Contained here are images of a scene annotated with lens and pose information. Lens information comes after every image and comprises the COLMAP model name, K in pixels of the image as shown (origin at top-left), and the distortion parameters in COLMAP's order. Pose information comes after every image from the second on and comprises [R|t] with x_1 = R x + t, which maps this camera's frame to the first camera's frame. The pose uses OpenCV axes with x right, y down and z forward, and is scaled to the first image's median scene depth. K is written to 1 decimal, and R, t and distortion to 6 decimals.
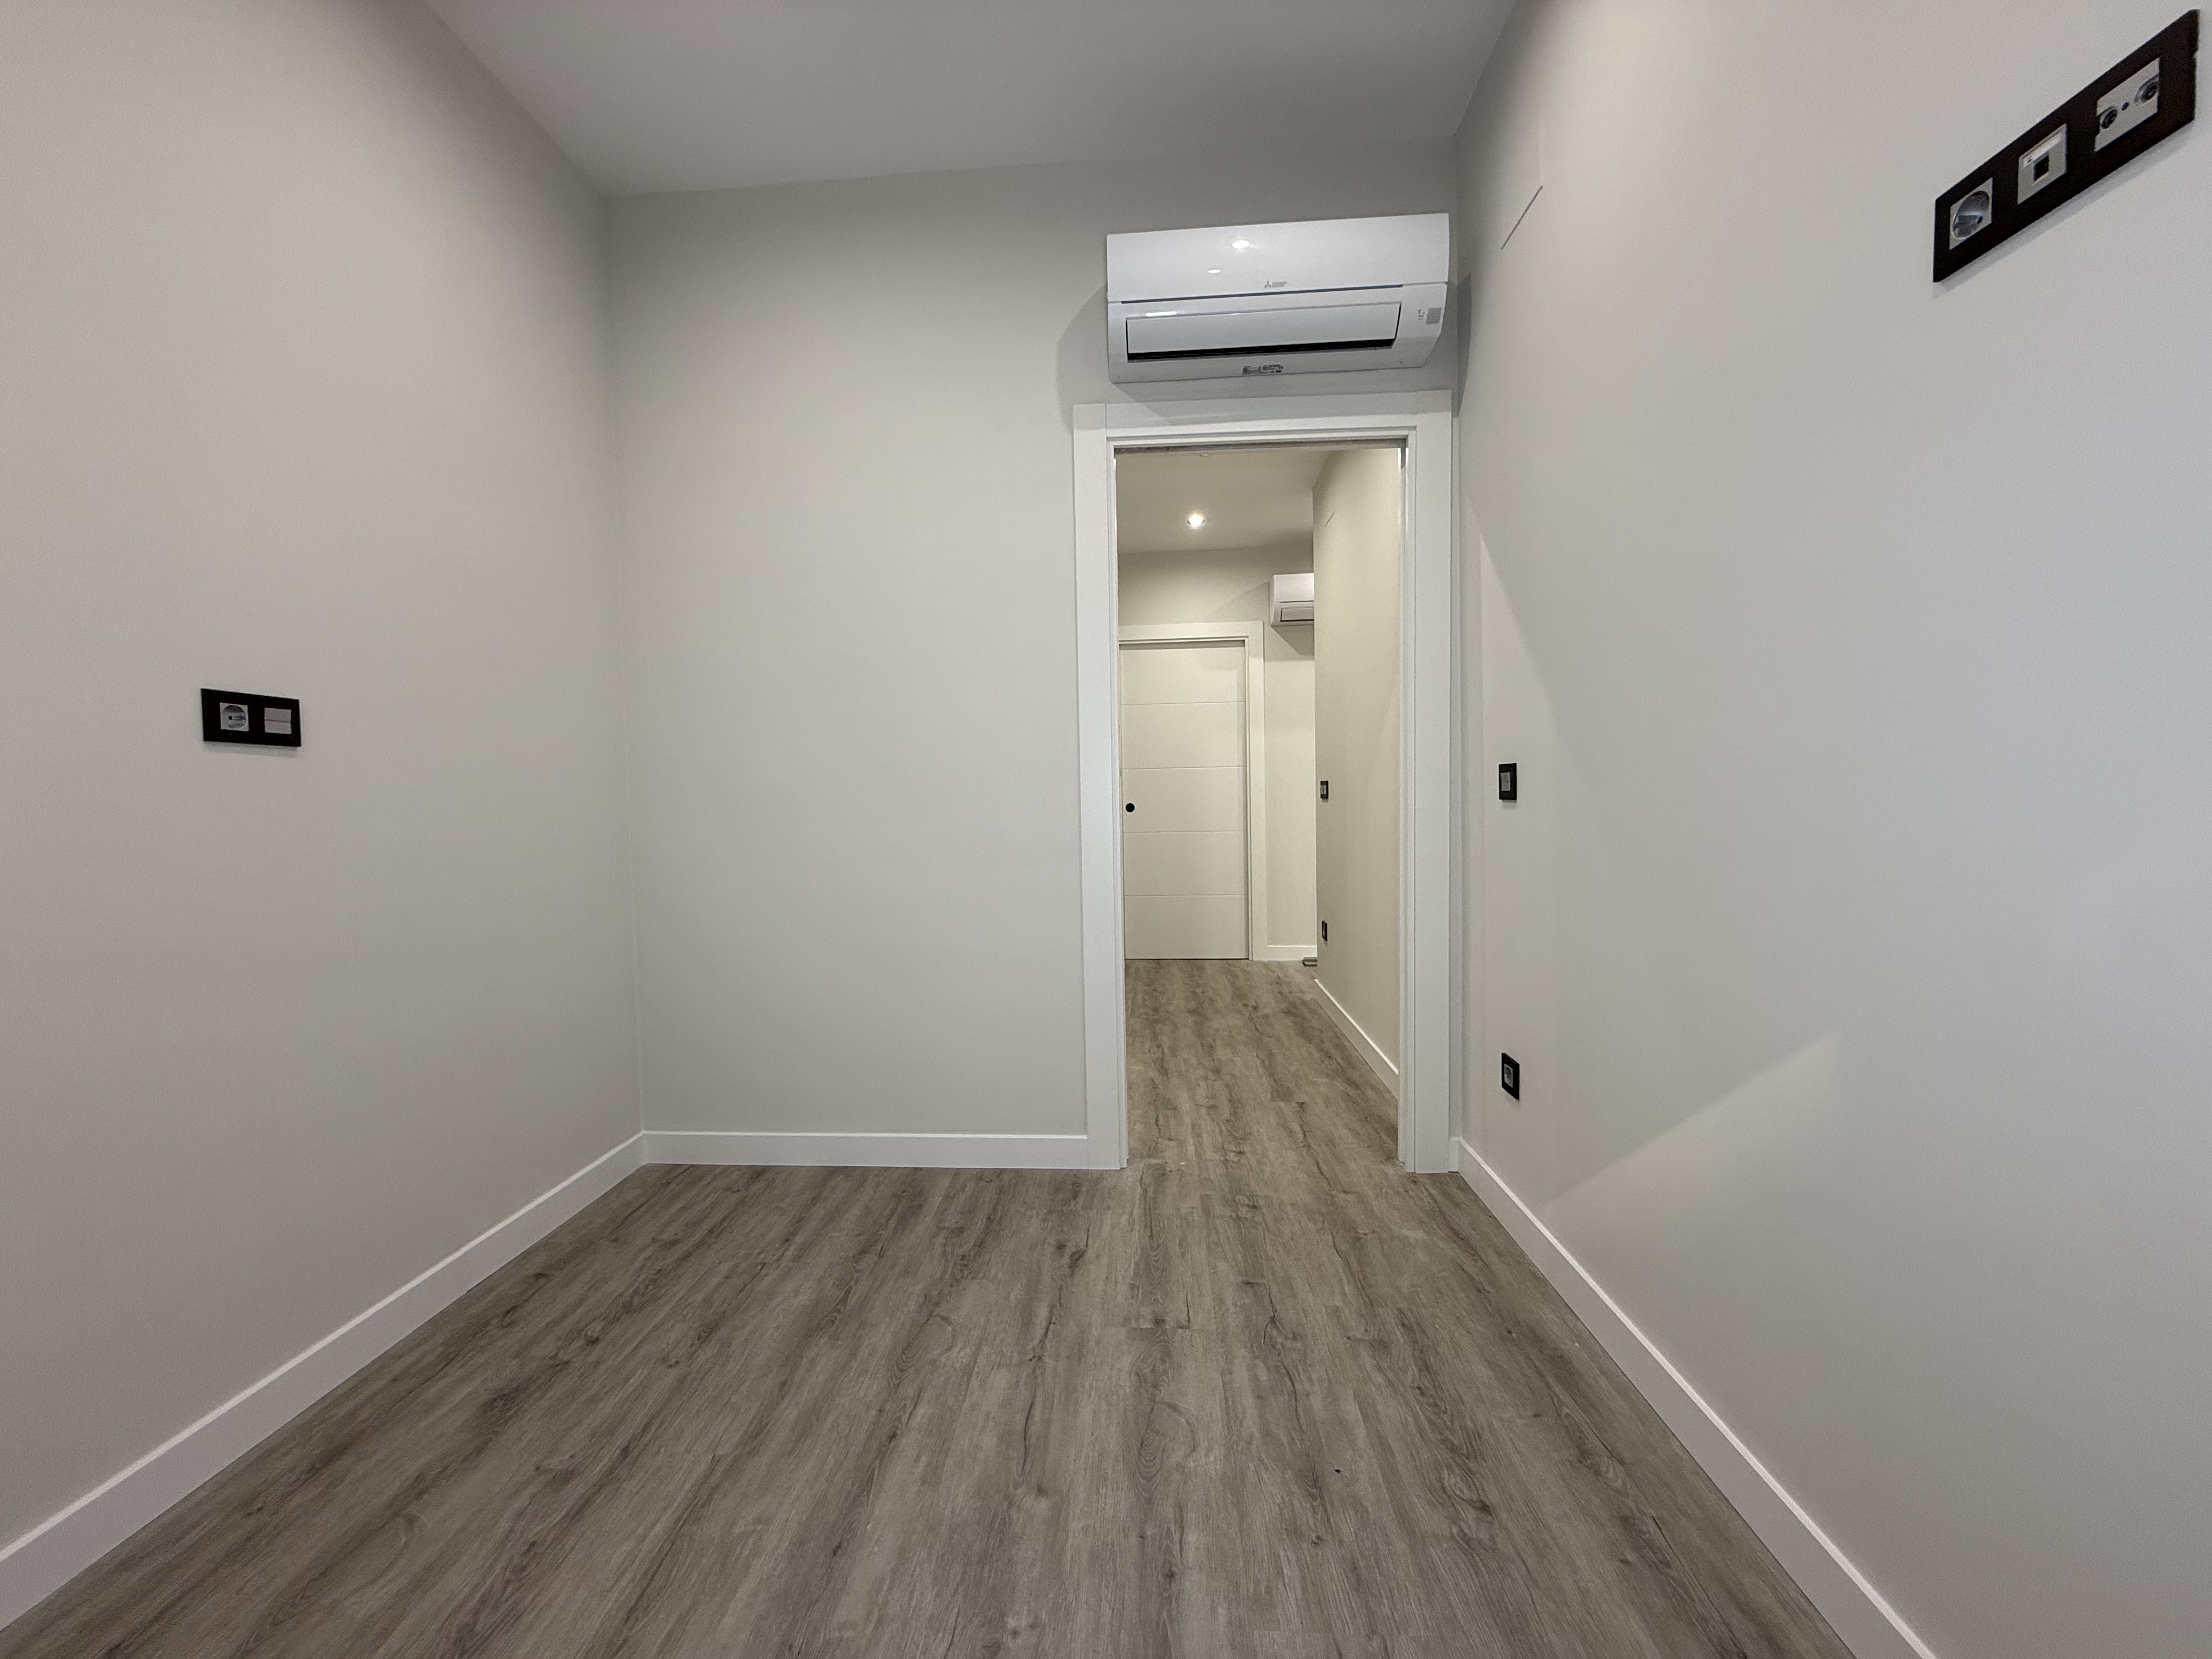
lens RADIAL K [[876.8, 0, 1096.7], [0, 876.8, 833.3], [0, 0, 1]] dist [-0.000329, -0.000408]
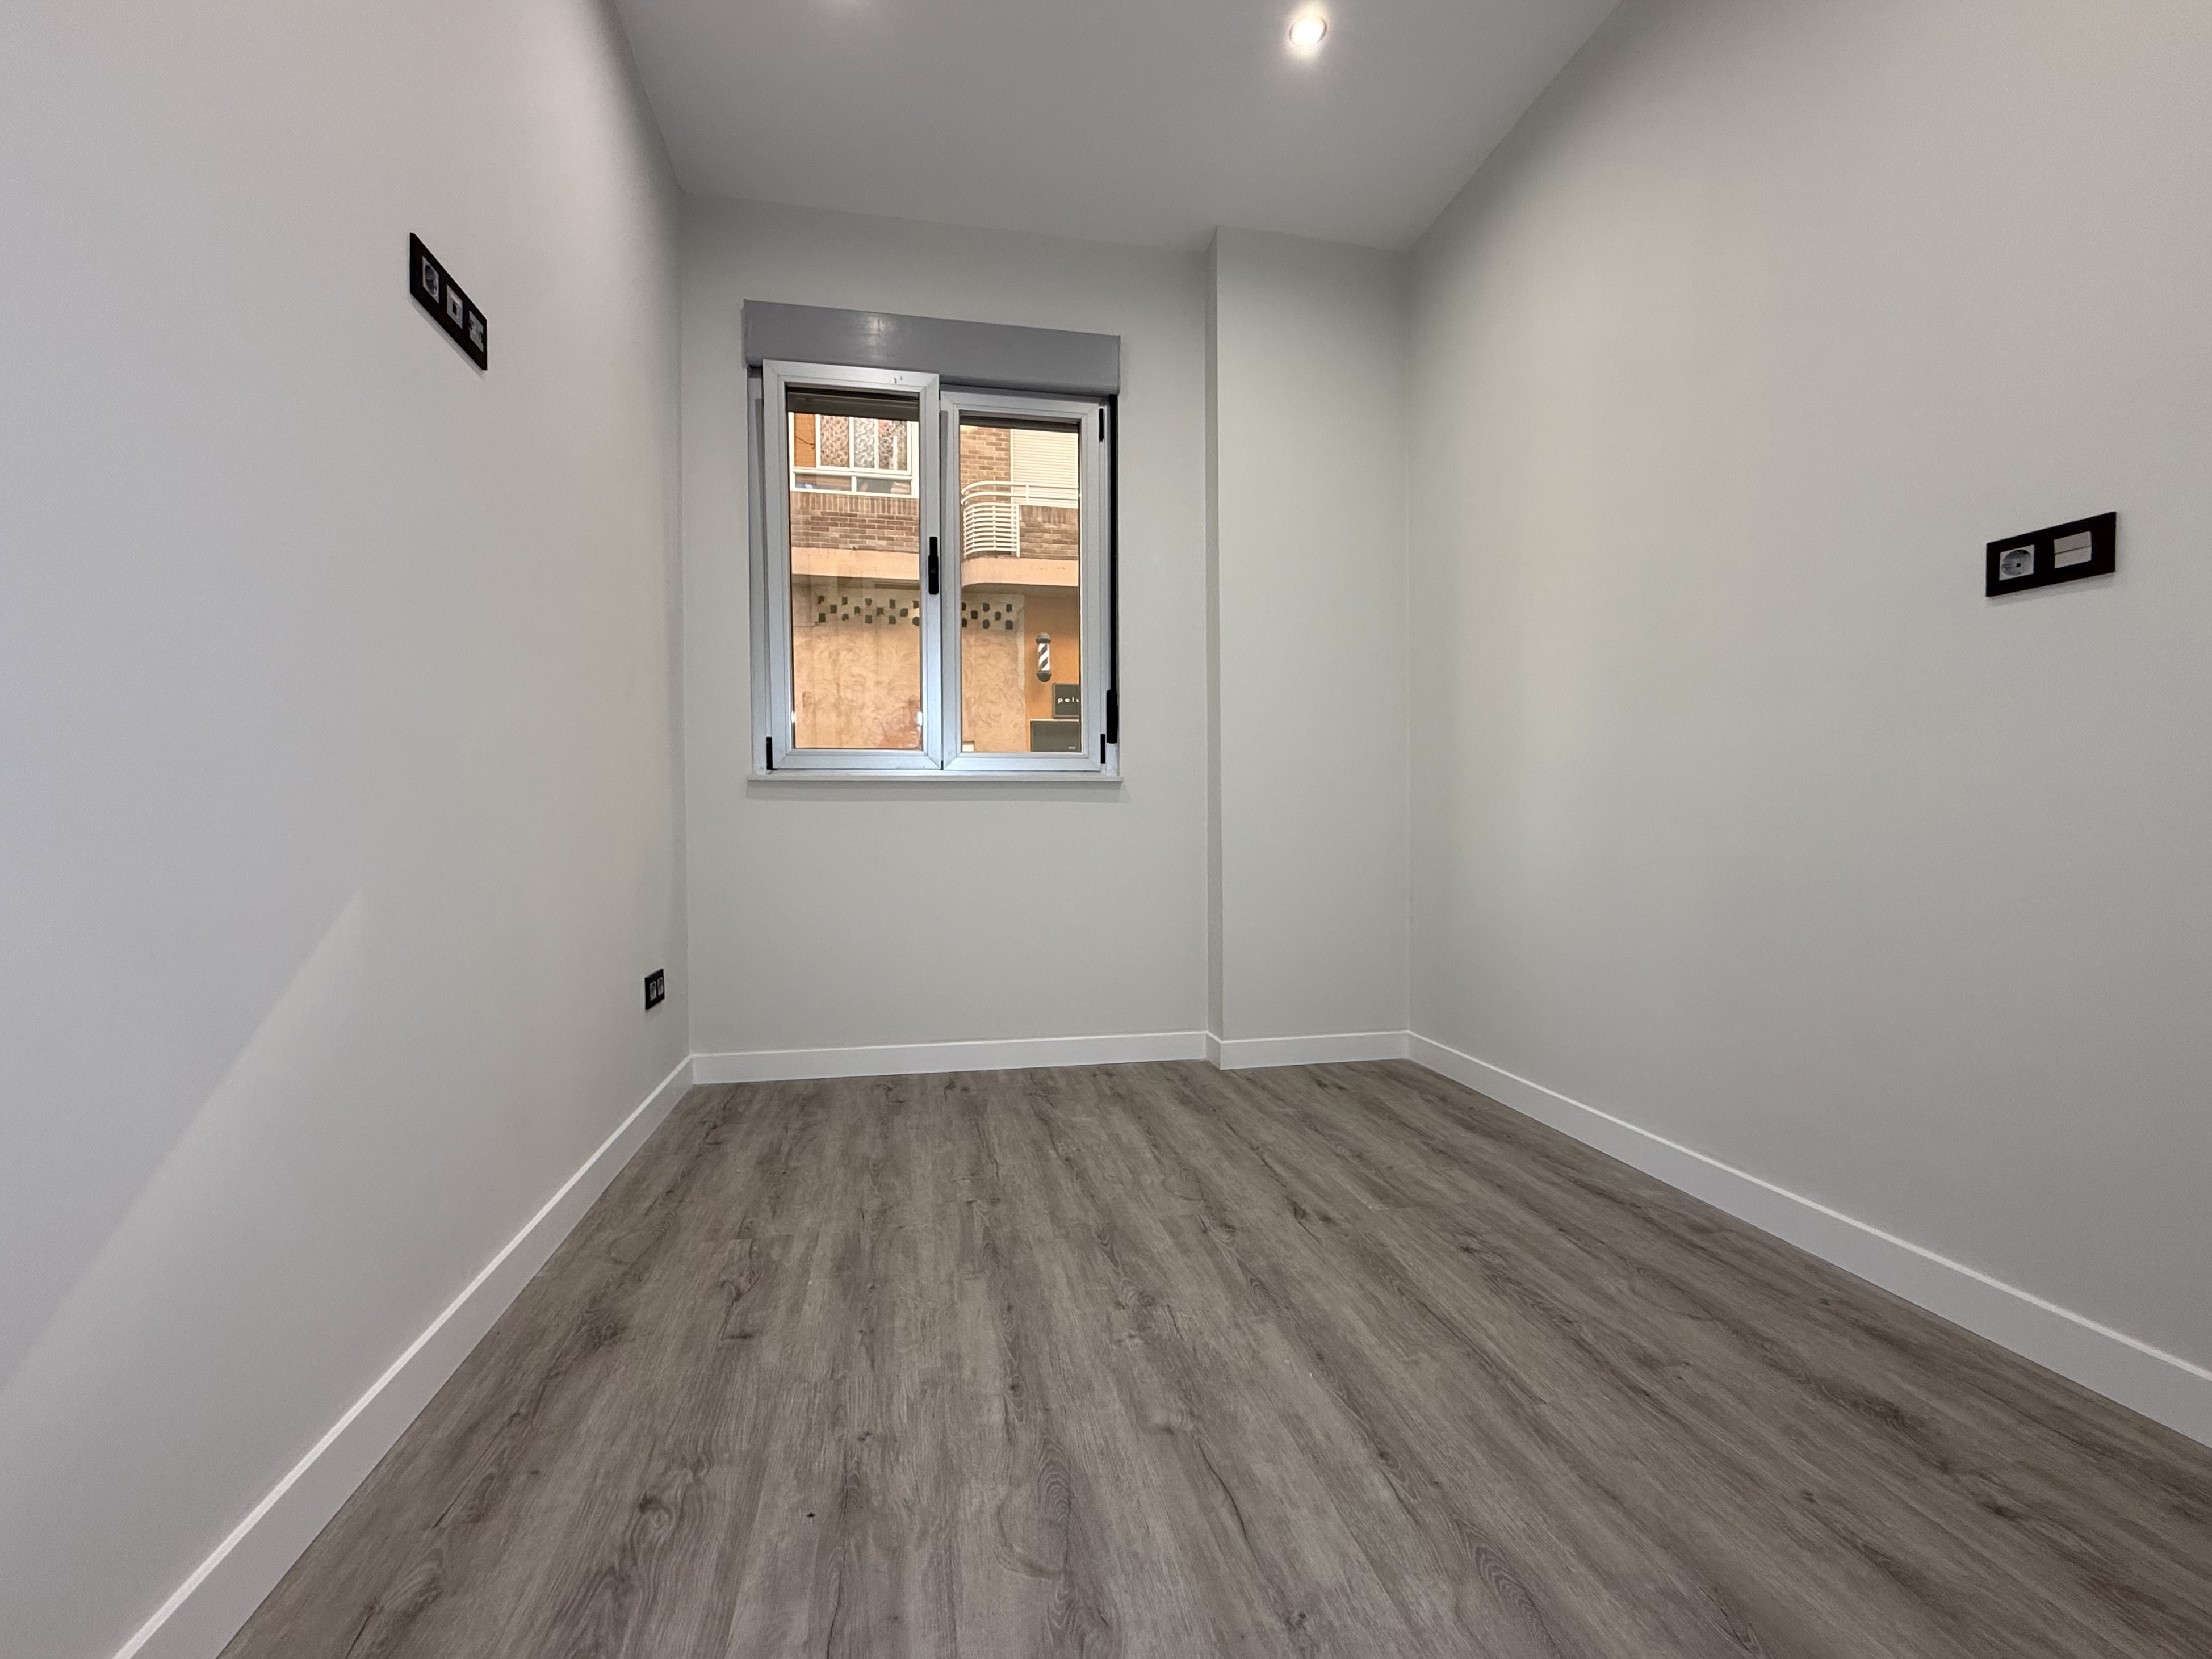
lens RADIAL K [[876.8, 0, 1096.7], [0, 876.8, 833.3], [0, 0, 1]] dist [-0.000329, -0.000408]
pose [[-0.964552, 0.030833, -0.262086, 0.204897], [0.013287, 0.997566, 0.068455, 0.076794], [0.263558, 0.062546, -0.962614, 1.670074]]
